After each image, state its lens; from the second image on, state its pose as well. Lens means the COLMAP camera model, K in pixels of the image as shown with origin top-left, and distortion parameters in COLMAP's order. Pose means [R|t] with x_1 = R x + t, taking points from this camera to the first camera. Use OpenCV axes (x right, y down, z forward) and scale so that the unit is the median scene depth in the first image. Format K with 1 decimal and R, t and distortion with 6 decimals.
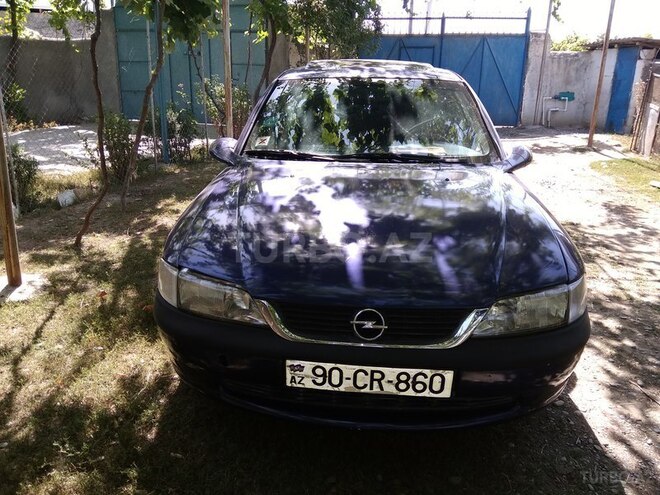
lens RADIAL K [[537.9, 0, 330.5], [0, 537.9, 245.3], [0, 0, 1]] dist [0.010548, -0.018598]
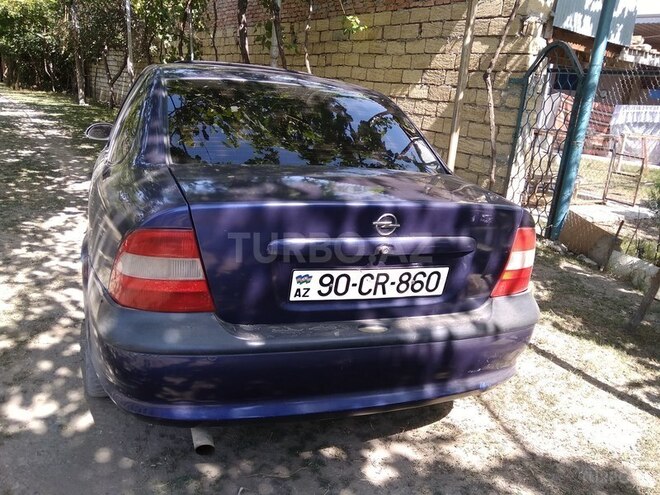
lens RADIAL K [[537.9, 0, 330.0], [0, 537.9, 247.9], [0, 0, 1]] dist [0.010548, -0.018598]
pose [[-0.914251, 0.025575, -0.404340, 0.327040], [-0.209338, 0.824643, 0.525492, -0.614928], [0.346876, 0.565075, -0.748577, 1.978063]]
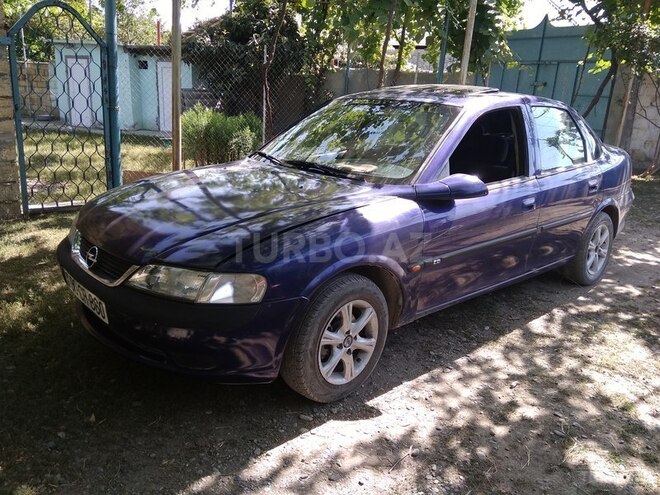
lens RADIAL K [[537.9, 0, 330.1], [0, 537.9, 248.2], [0, 0, 1]] dist [0.010548, -0.018598]
pose [[0.705140, 0.215963, -0.675380, 0.712018], [-0.252639, 0.966500, 0.045282, -0.040575], [0.662534, 0.138697, 0.736078, 0.183336]]
